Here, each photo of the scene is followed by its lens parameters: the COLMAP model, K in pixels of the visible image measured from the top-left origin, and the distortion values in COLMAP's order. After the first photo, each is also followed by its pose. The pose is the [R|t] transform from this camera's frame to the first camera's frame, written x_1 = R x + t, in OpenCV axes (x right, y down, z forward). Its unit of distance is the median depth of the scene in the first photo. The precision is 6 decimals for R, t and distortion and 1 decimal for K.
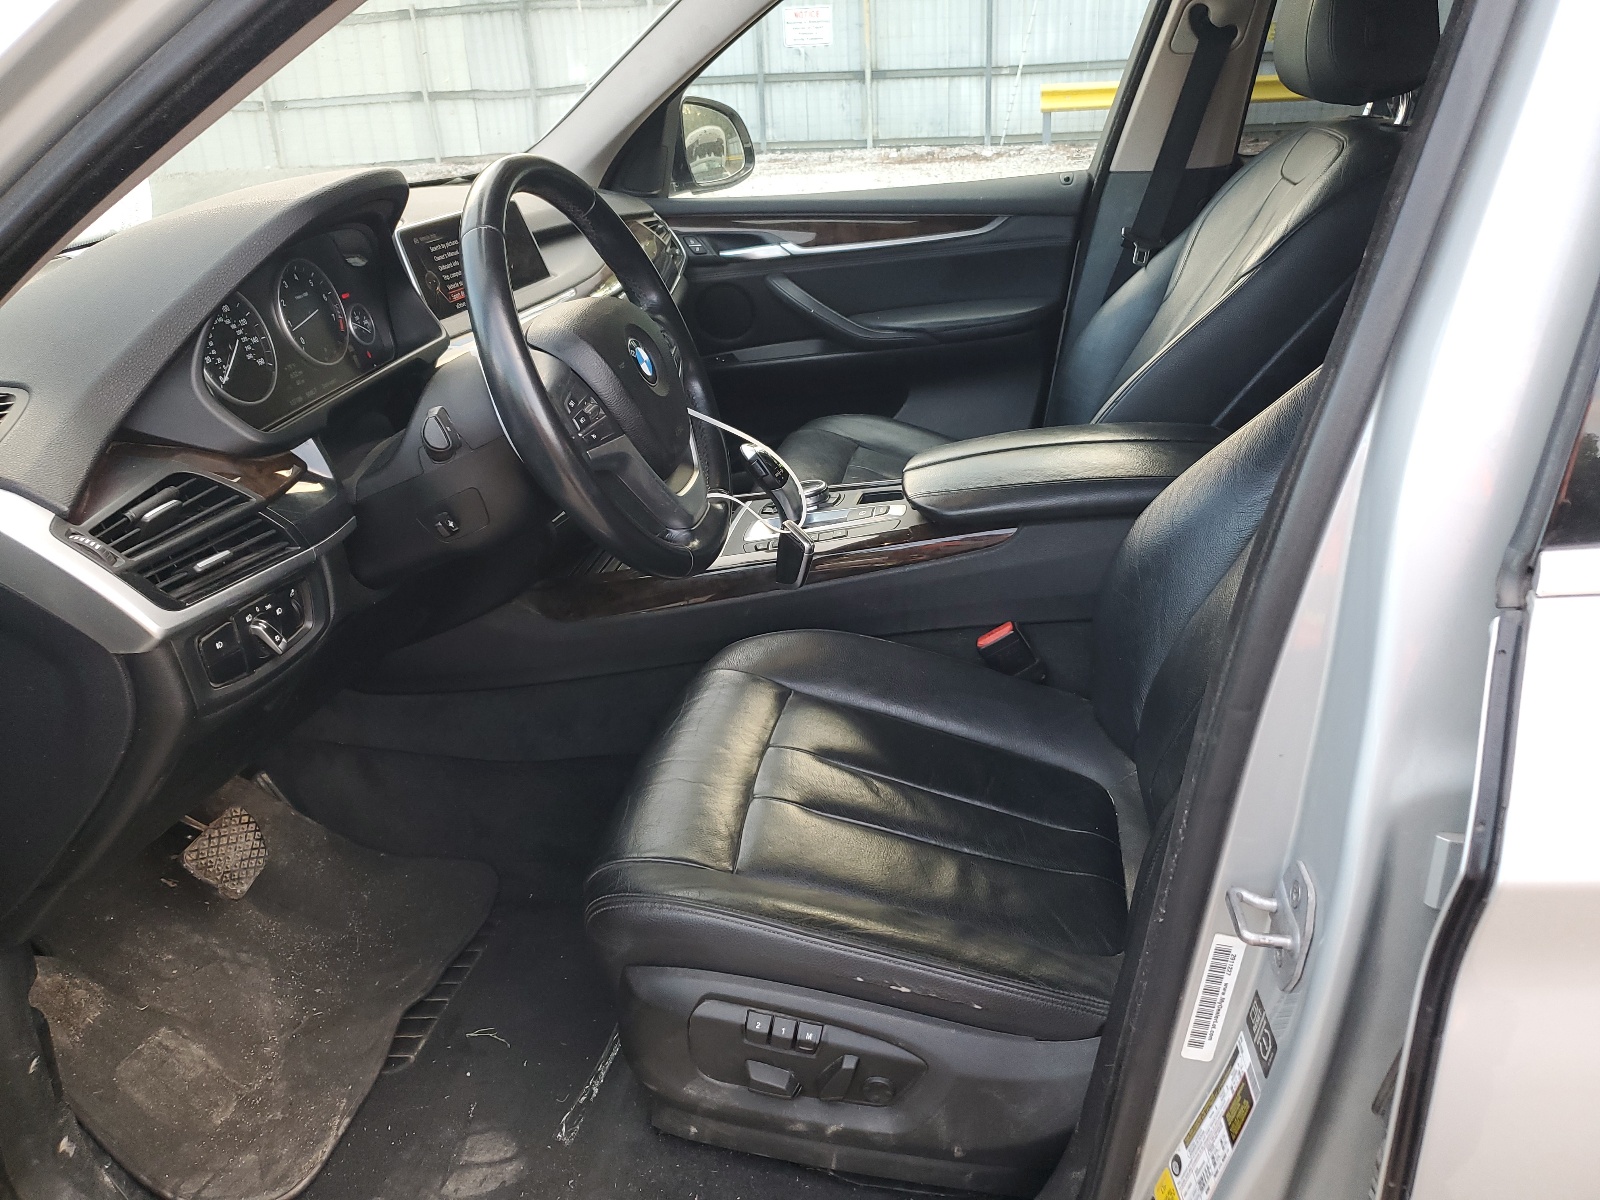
lens RADIAL K [[1170.4, 0, 800.0], [0, 1170.4, 600.0], [0, 0, 1]] dist [0.006470, 0.023651]
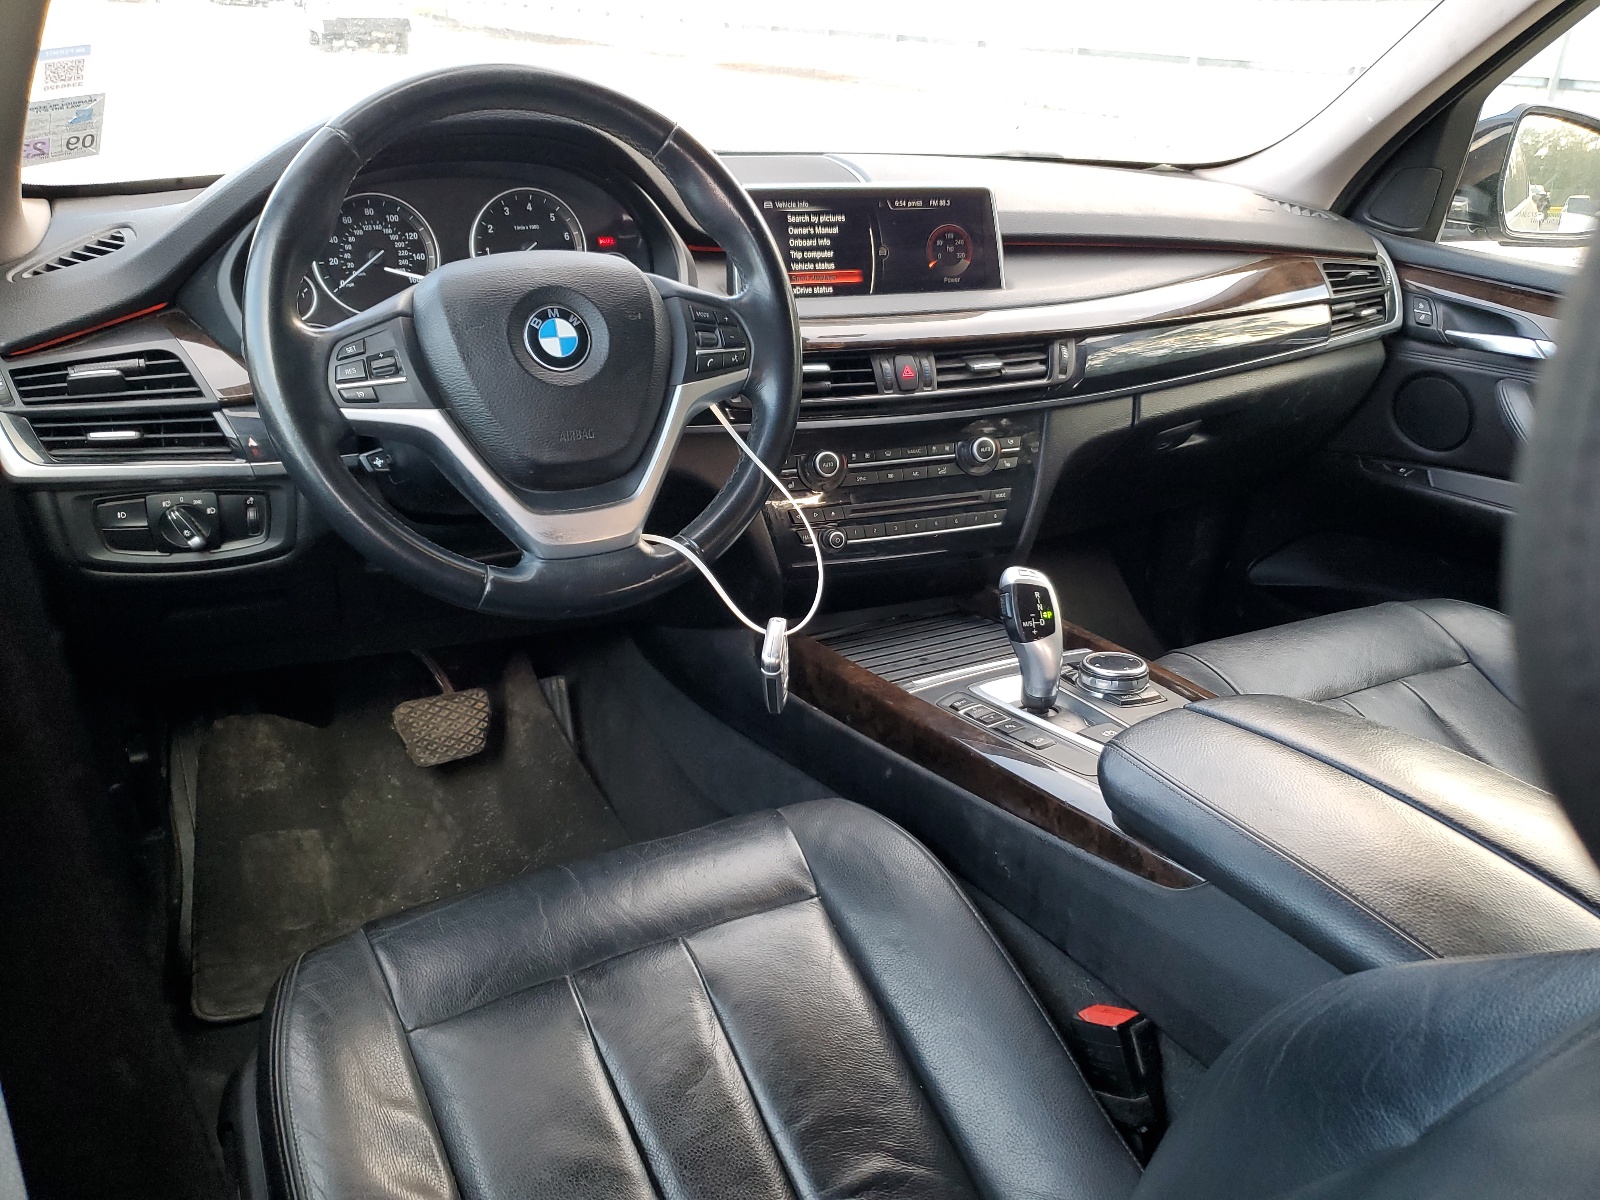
lens RADIAL K [[1170.4, 0, 800.0], [0, 1170.4, 600.0], [0, 0, 1]] dist [0.006470, 0.023651]
pose [[0.608797, 0.407819, -0.680478, 0.384057], [-0.400644, 0.898384, 0.179972, -0.205246], [0.684727, 0.163063, 0.710324, 0.440927]]
